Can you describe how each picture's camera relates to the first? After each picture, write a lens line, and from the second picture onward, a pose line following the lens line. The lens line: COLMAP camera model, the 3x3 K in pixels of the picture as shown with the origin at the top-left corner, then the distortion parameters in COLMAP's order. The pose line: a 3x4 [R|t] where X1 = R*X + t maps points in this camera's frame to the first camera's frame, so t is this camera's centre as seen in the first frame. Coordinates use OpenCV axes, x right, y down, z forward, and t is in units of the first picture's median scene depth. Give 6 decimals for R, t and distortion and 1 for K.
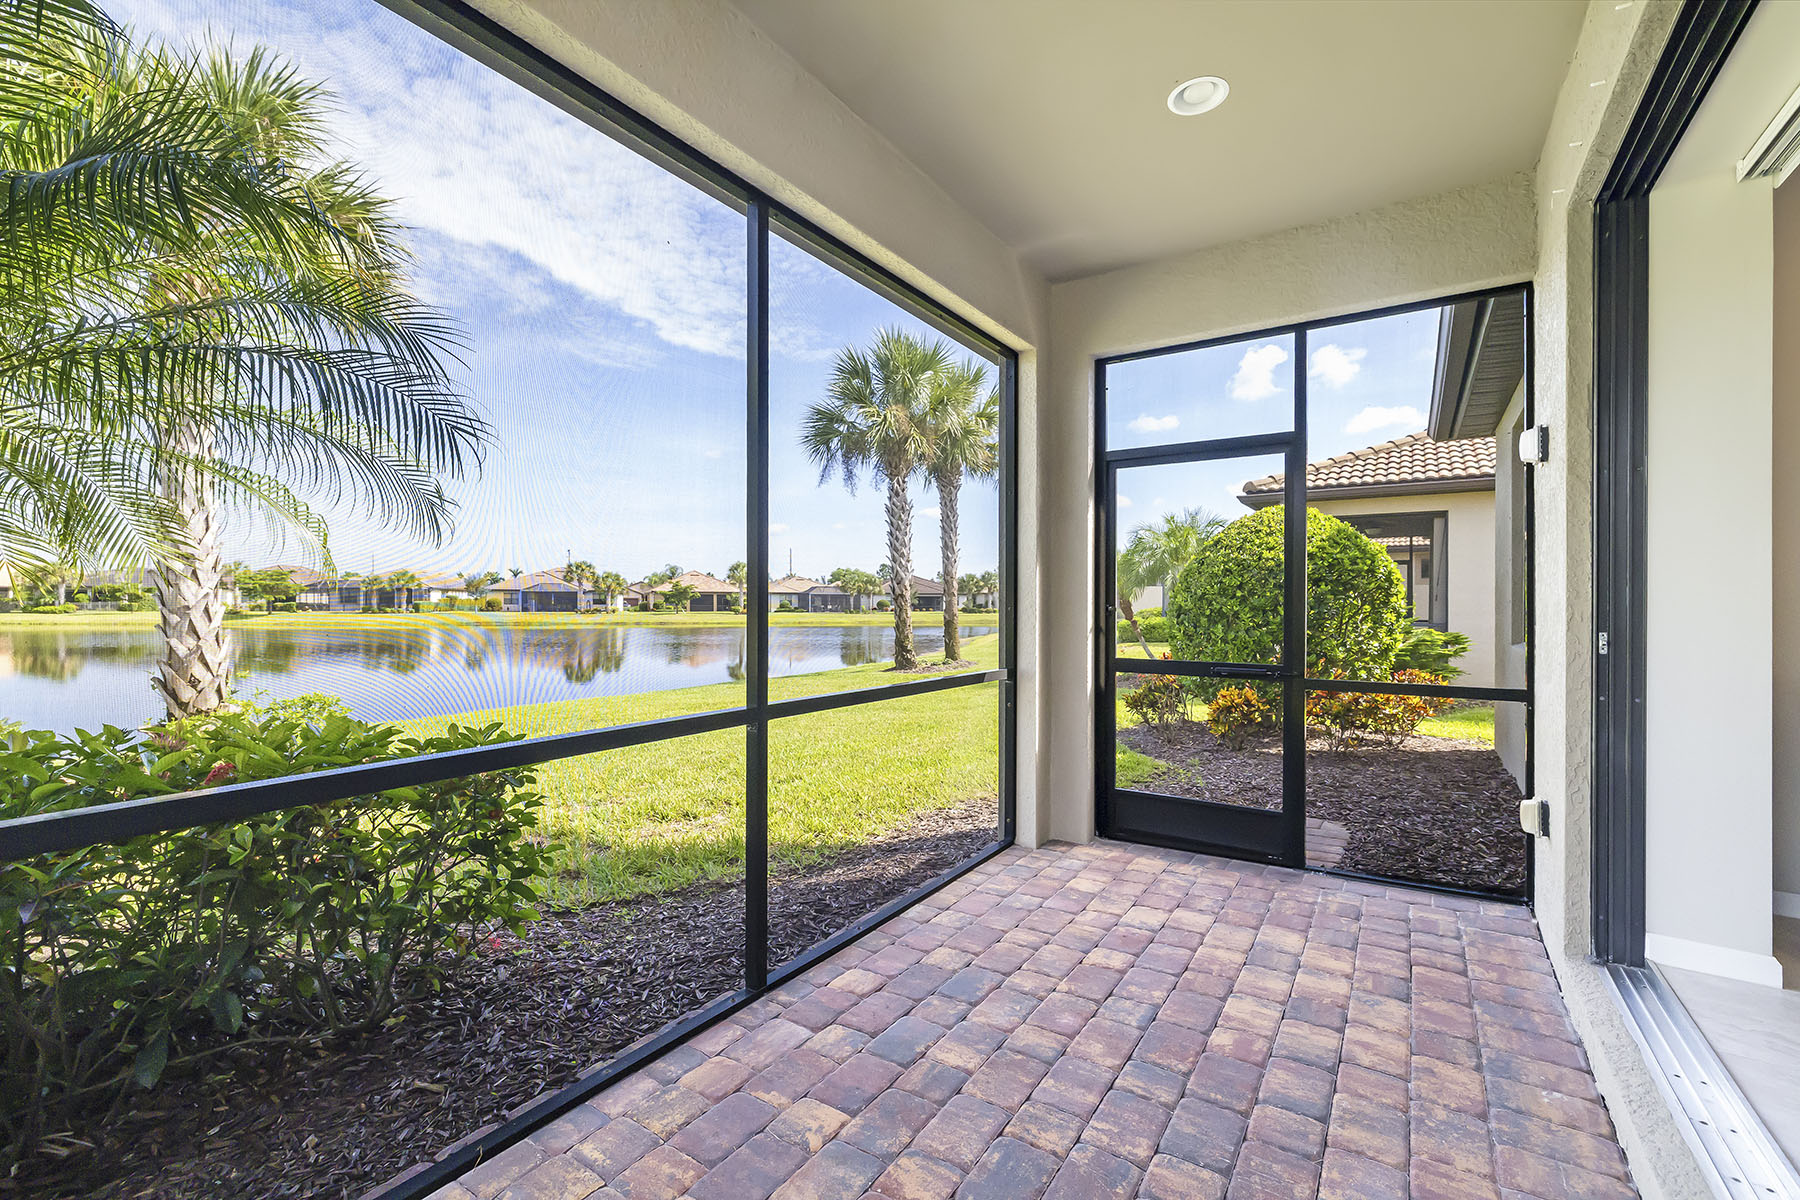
lens RADIAL K [[768.3, 0, 887.1], [0, 768.3, 597.7], [0, 0, 1]] dist [0.001277, 0.000542]
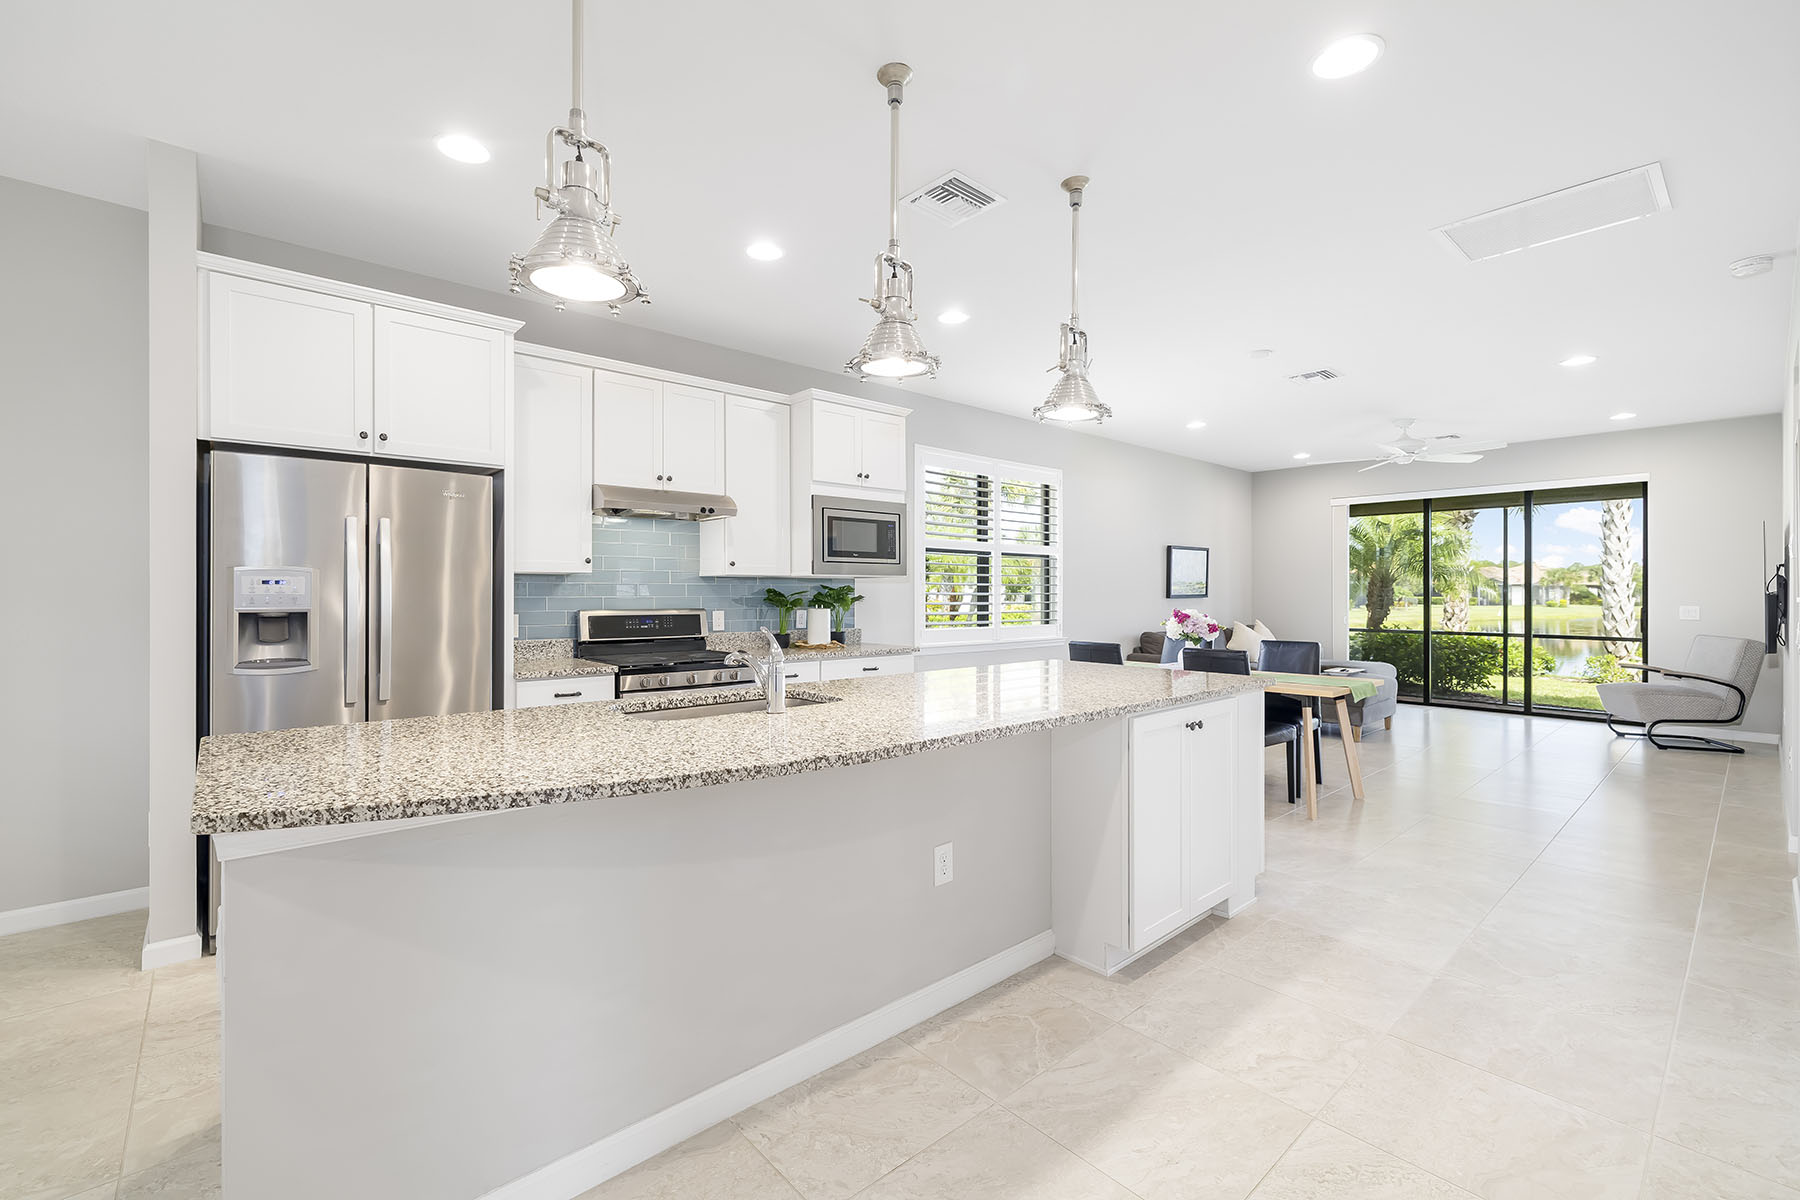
lens RADIAL K [[763.1, 0, 885.6], [0, 763.1, 591.3], [0, 0, 1]] dist [0.000210, -0.000432]
pose [[-0.248378, -0.005984, -0.968645, 2.716640], [0.002487, 0.999974, -0.006815, -0.035925], [0.968660, -0.004101, -0.248356, -0.693687]]
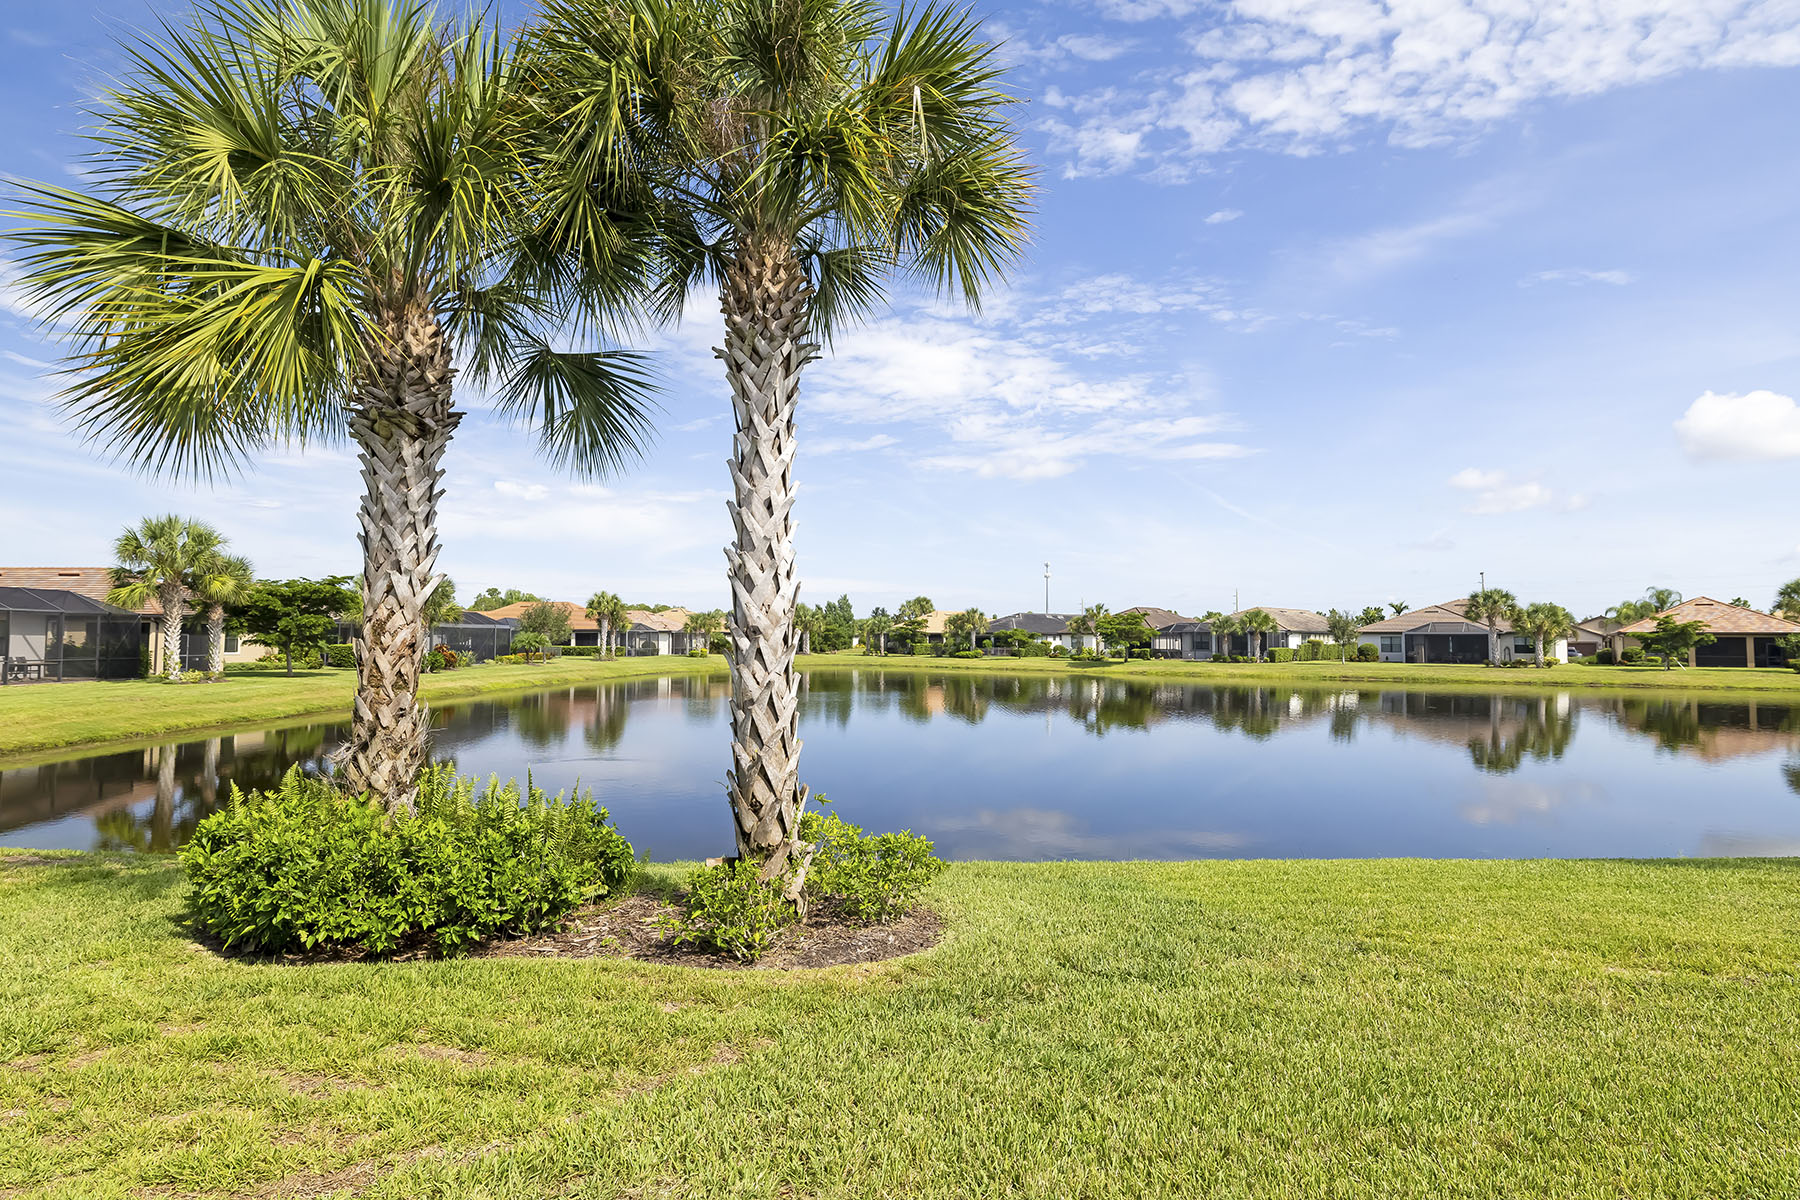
lens RADIAL K [[1017.6, 0, 876.7], [0, 1017.6, 590.7], [0, 0, 1]] dist [0.002423, 0.001138]
pose [[0.597296, -0.041450, -0.800949, -0.101808], [0.002239, 0.998746, -0.050016, -0.072967], [0.802018, 0.028081, 0.596639, 0.864466]]
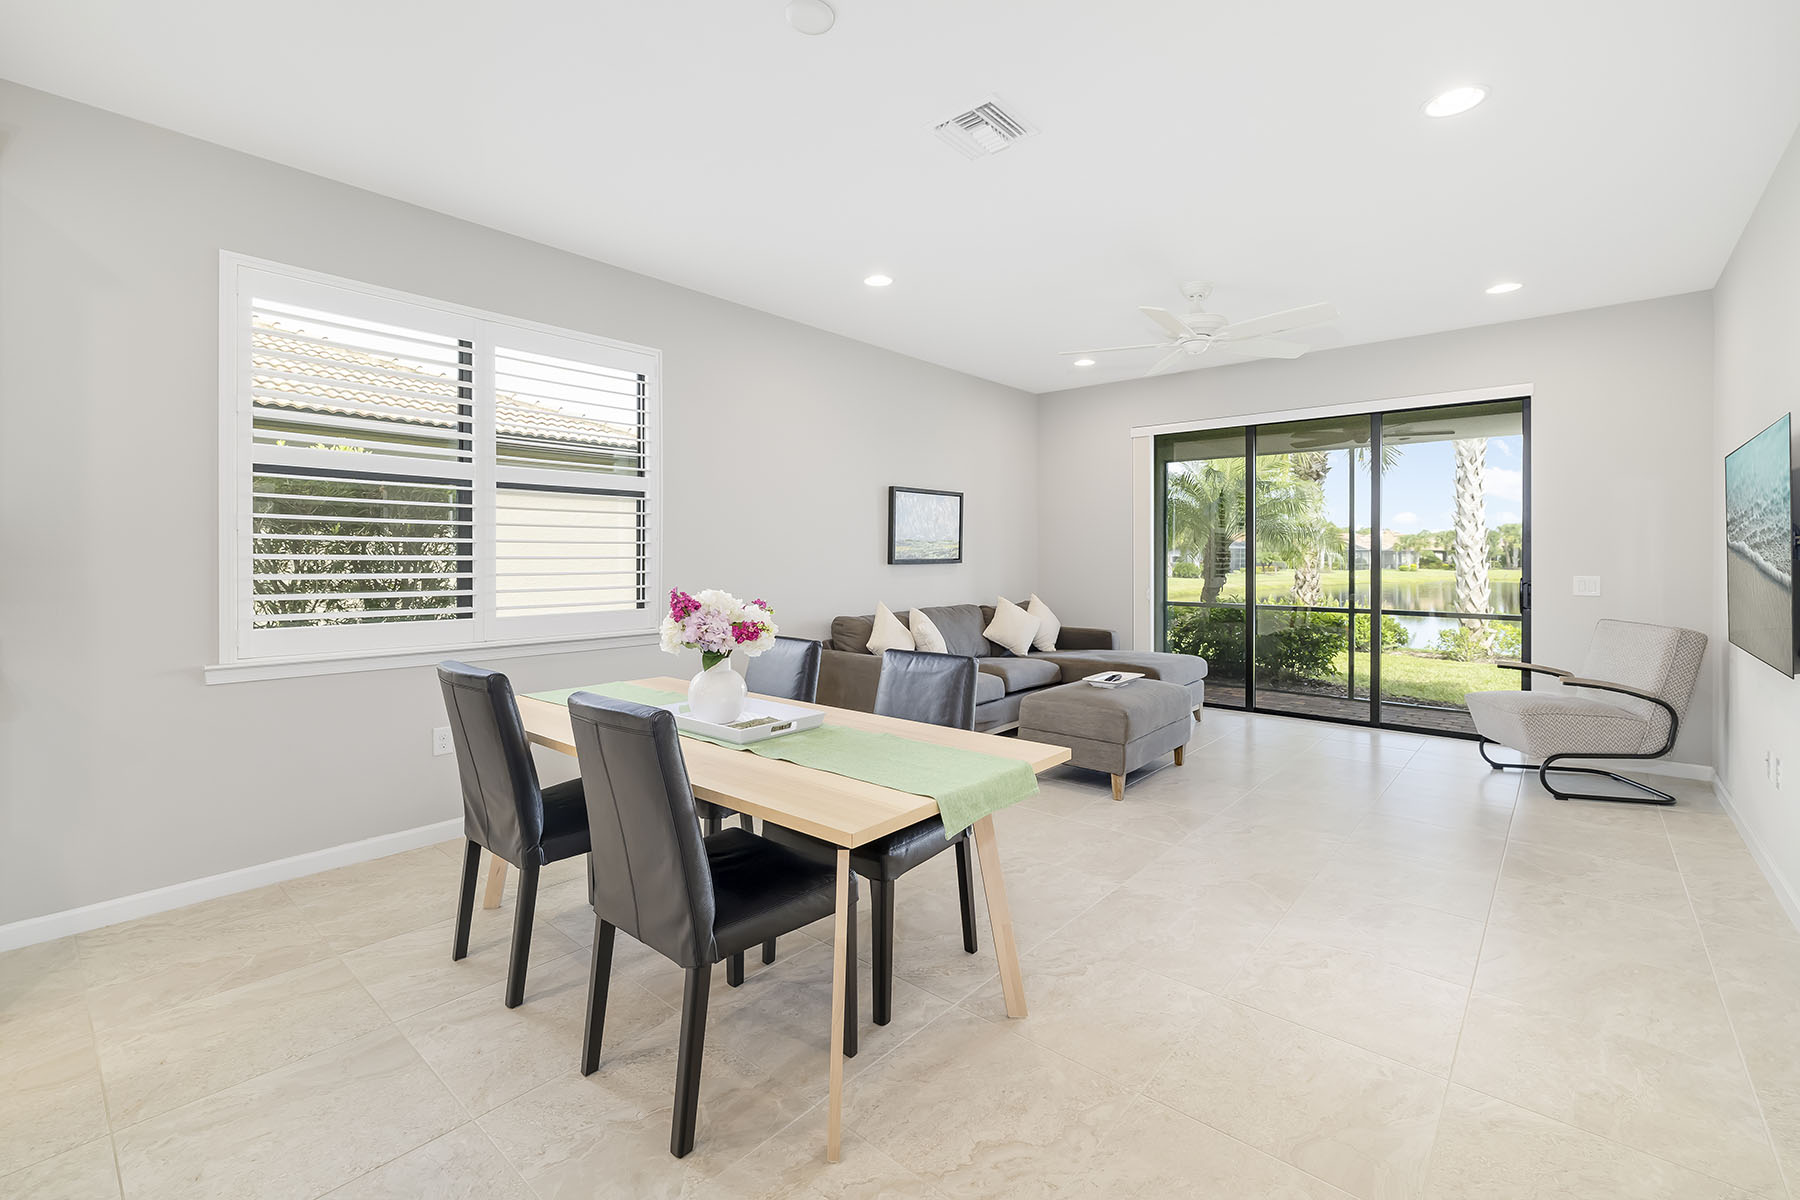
lens RADIAL K [[776.4, 0, 887.6], [0, 776.4, 557.2], [0, 0, 1]] dist [0.001193, -0.000065]
pose [[-0.119535, -0.004238, -0.992821, 1.944733], [0.002273, 0.999987, -0.004542, -0.035741], [0.992827, -0.002800, -0.119523, -0.307356]]
